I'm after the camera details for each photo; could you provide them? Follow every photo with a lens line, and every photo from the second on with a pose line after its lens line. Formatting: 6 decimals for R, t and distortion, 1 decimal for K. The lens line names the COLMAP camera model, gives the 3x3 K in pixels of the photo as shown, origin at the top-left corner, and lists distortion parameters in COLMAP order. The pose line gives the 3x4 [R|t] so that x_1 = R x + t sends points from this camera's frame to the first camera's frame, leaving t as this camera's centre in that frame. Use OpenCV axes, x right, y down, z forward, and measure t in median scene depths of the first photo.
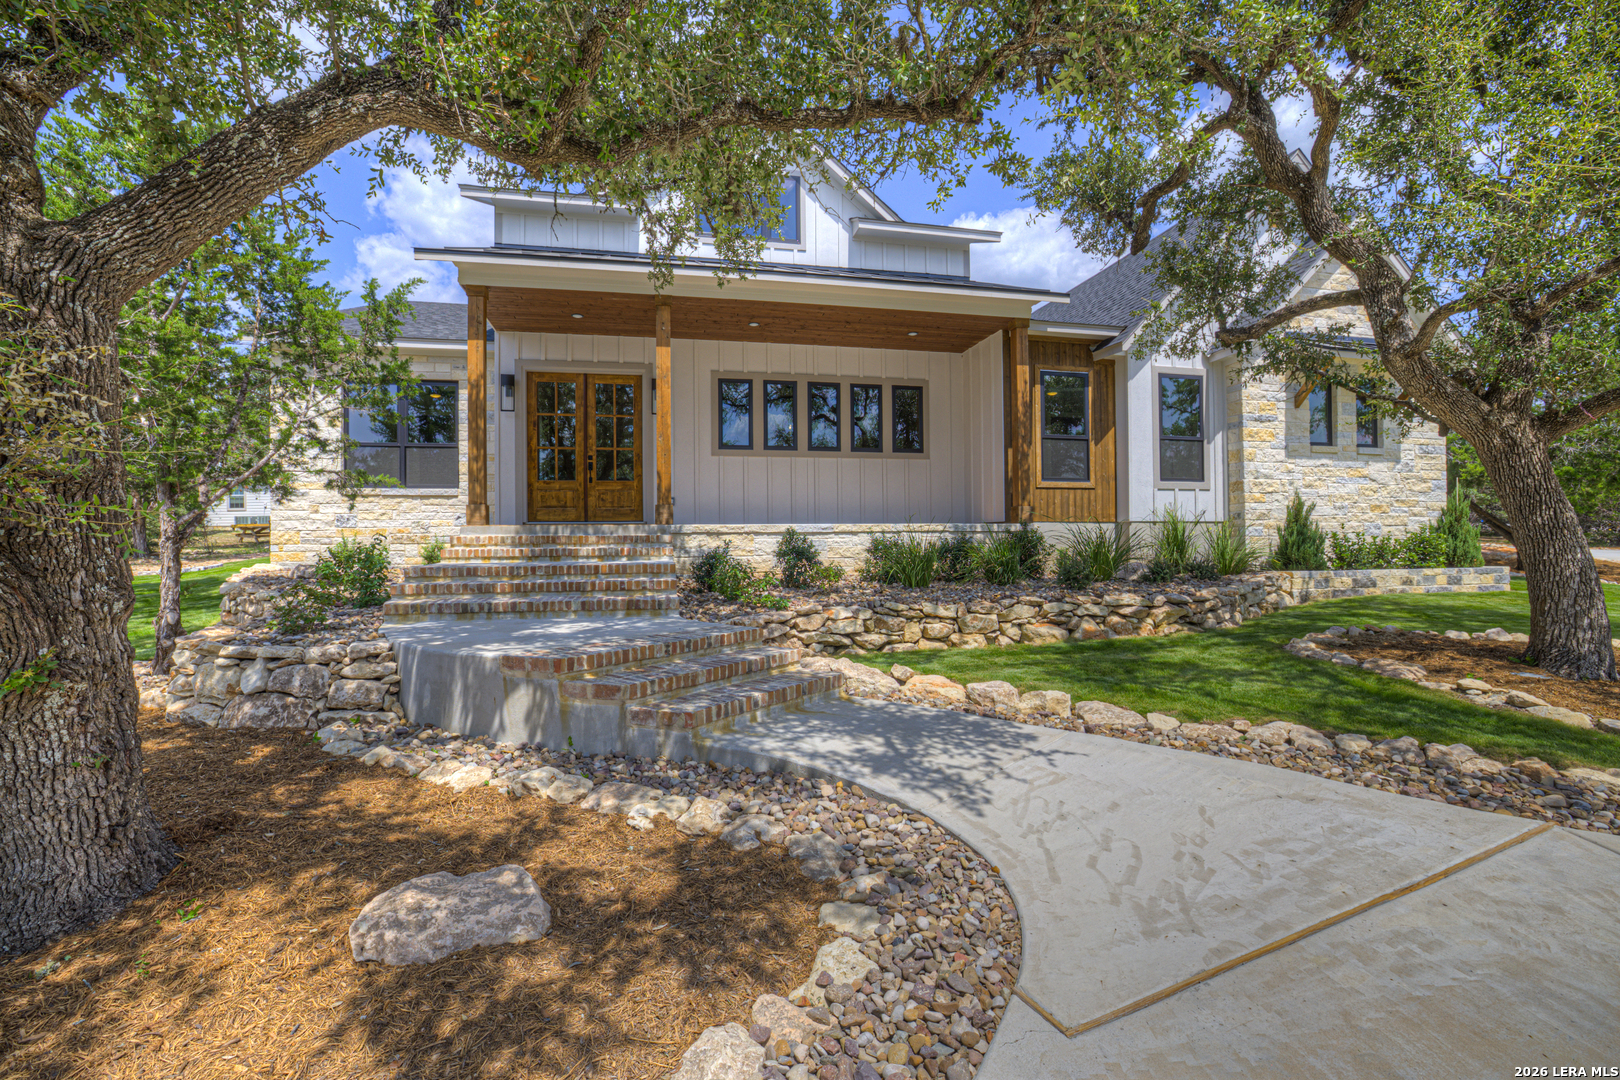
lens RADIAL K [[689.5, 0, 810.0], [0, 689.5, 540.0], [0, 0, 1]] dist [-0.021795, 0.000094]
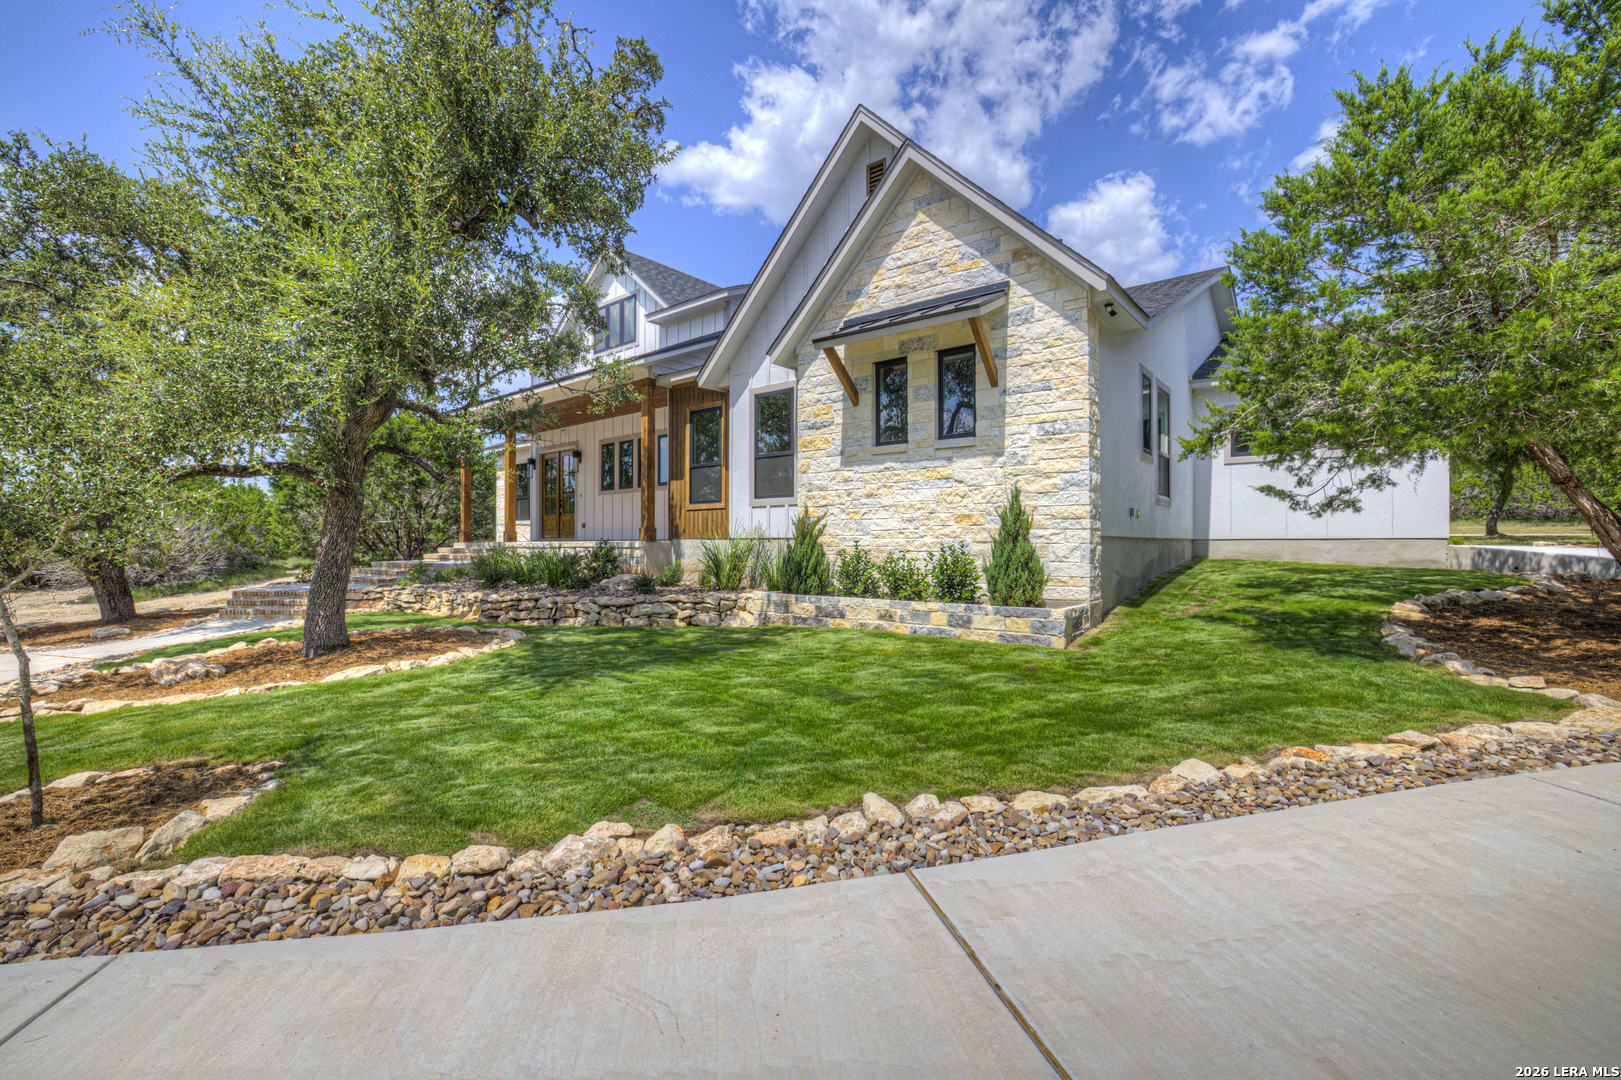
lens RADIAL K [[689.9, 0, 810.5], [0, 689.9, 540.0], [0, 0, 1]] dist [-0.021795, 0.000094]
pose [[0.639124, -0.003640, -0.769095, 1.354794], [-0.019151, 0.999603, -0.020646, -0.006372], [0.768865, 0.027924, 0.638801, 0.412993]]
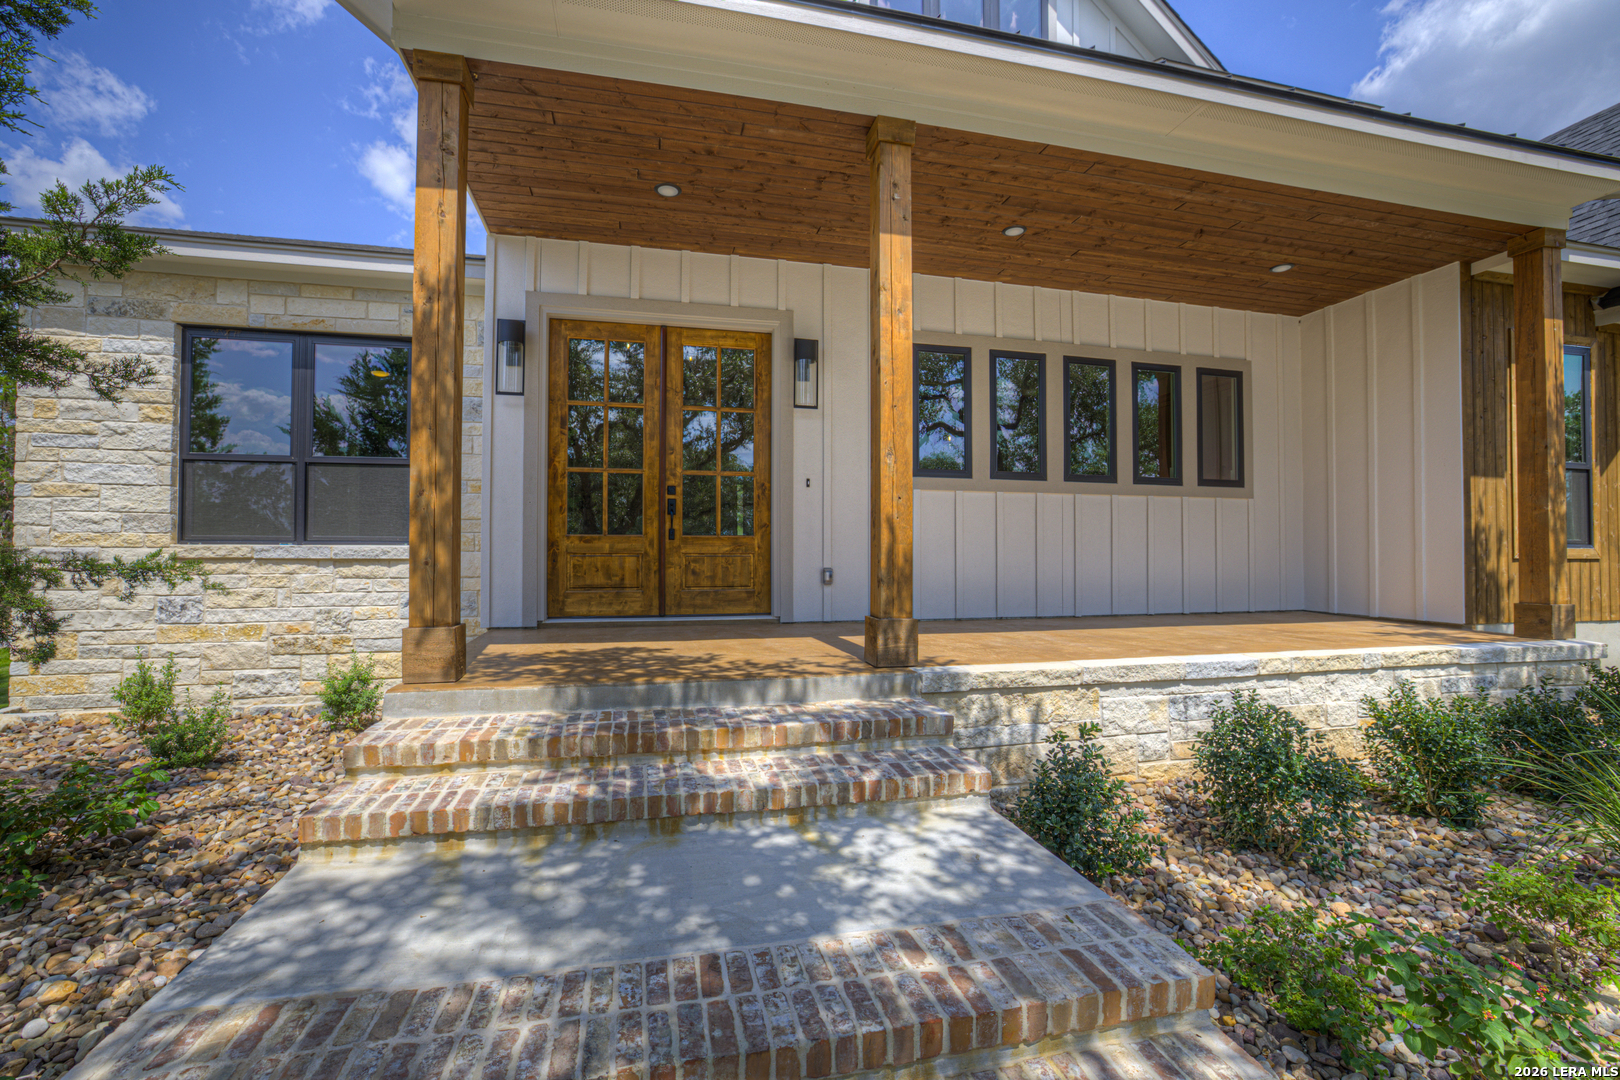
lens RADIAL K [[689.5, 0, 810.0], [0, 689.5, 540.0], [0, 0, 1]] dist [-0.021795, 0.000094]
pose [[0.999748, 0.011332, 0.019403, -0.220974], [-0.010915, 0.999710, -0.021445, -0.071880], [-0.019641, 0.021228, 0.999582, 0.478590]]
